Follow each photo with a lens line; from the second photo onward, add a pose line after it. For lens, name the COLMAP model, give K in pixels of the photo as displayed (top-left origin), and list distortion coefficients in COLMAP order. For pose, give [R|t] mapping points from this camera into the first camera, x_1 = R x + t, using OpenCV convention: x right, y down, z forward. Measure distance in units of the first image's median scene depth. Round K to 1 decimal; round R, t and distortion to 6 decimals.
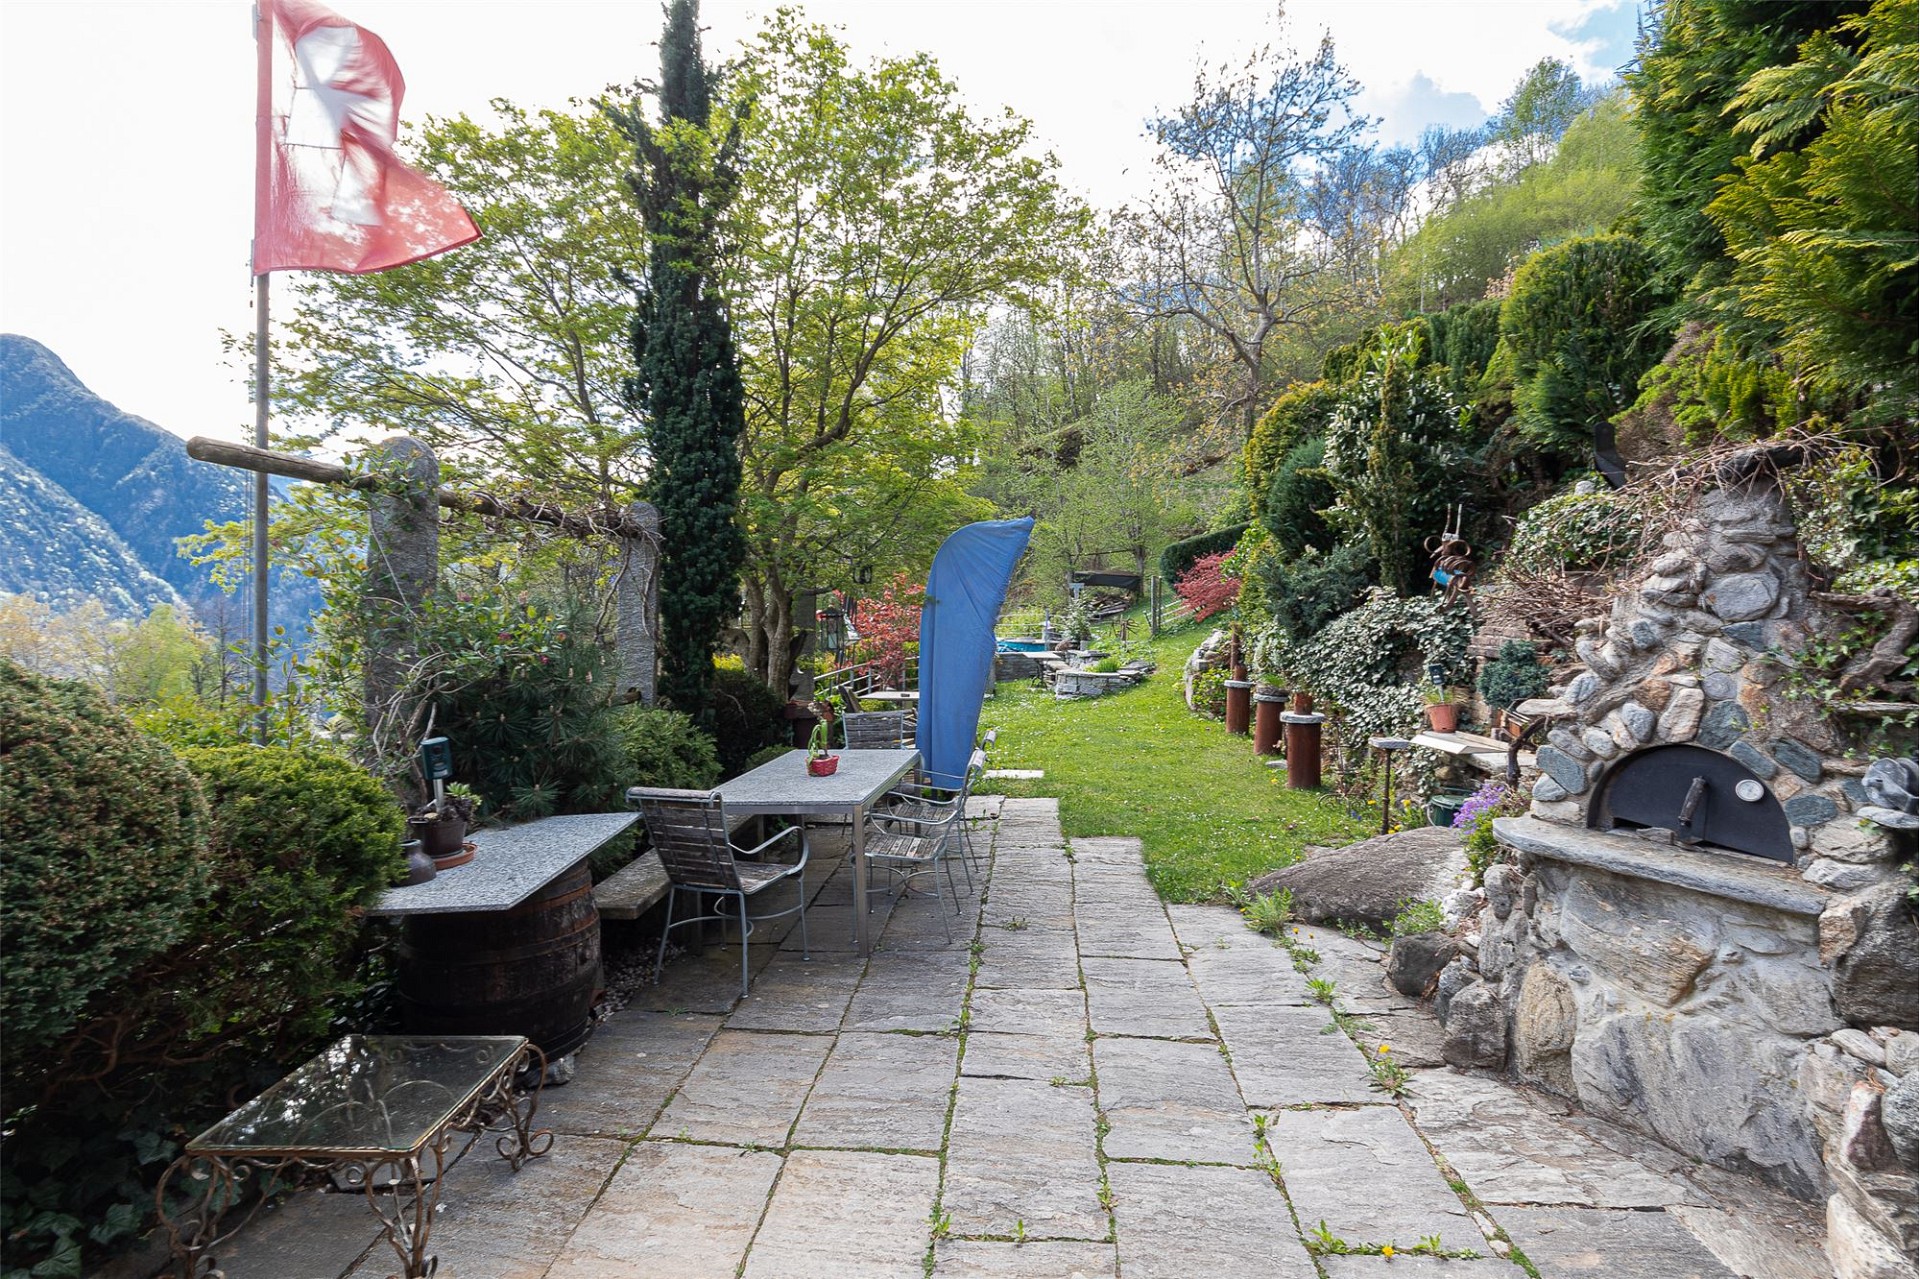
lens RADIAL K [[954.9, 0, 955.0], [0, 954.9, 650.8], [0, 0, 1]] dist [-0.001666, -0.001734]
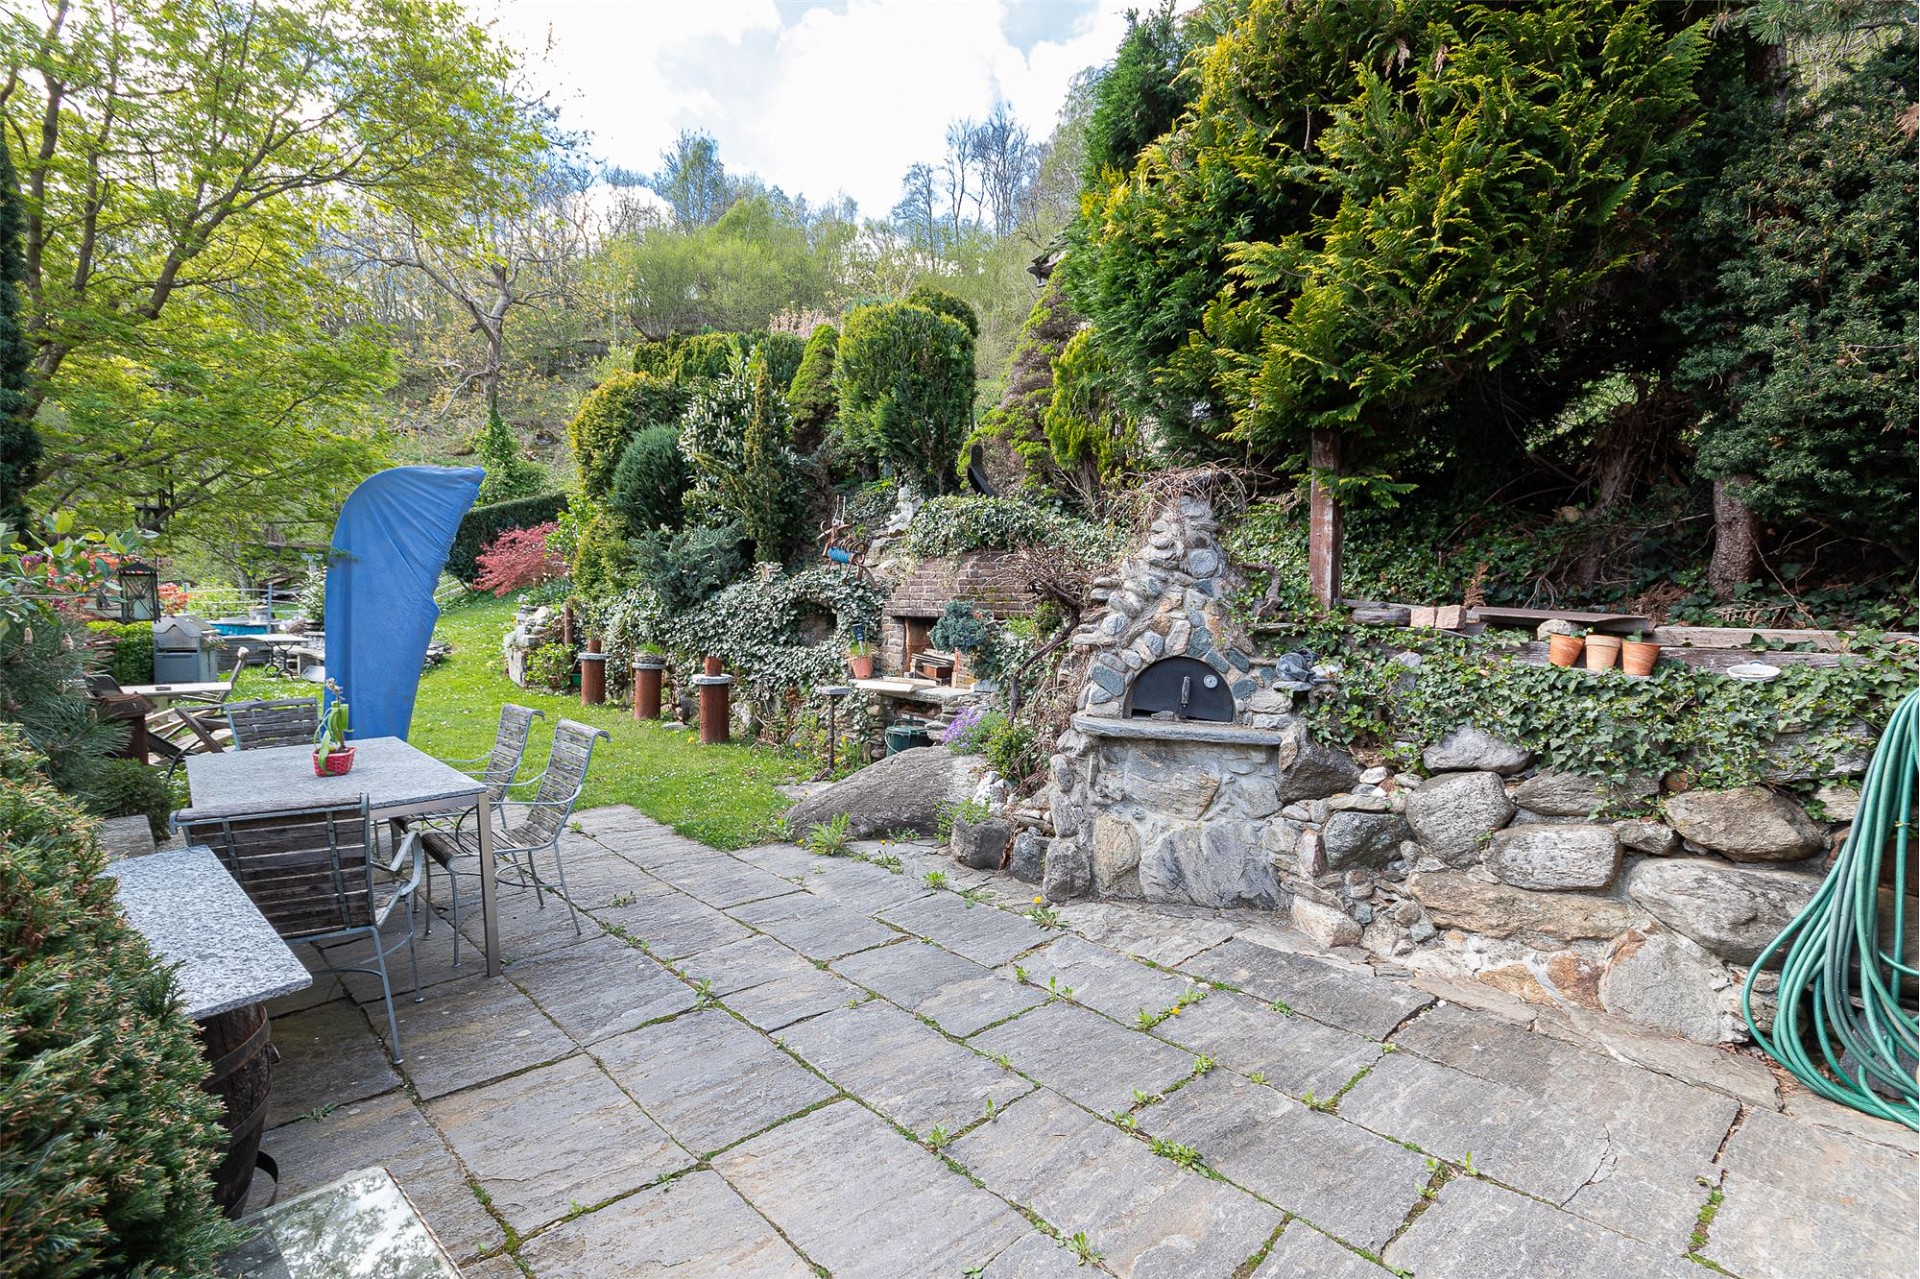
lens RADIAL K [[895.5, 0, 959.6], [0, 895.5, 646.0], [0, 0, 1]] dist [0.000323, 0.000672]
pose [[0.673897, -0.031163, 0.738168, -0.514247], [0.020952, 0.999514, 0.023068, 0.035396], [-0.738528, -0.000079, 0.674222, 0.239827]]
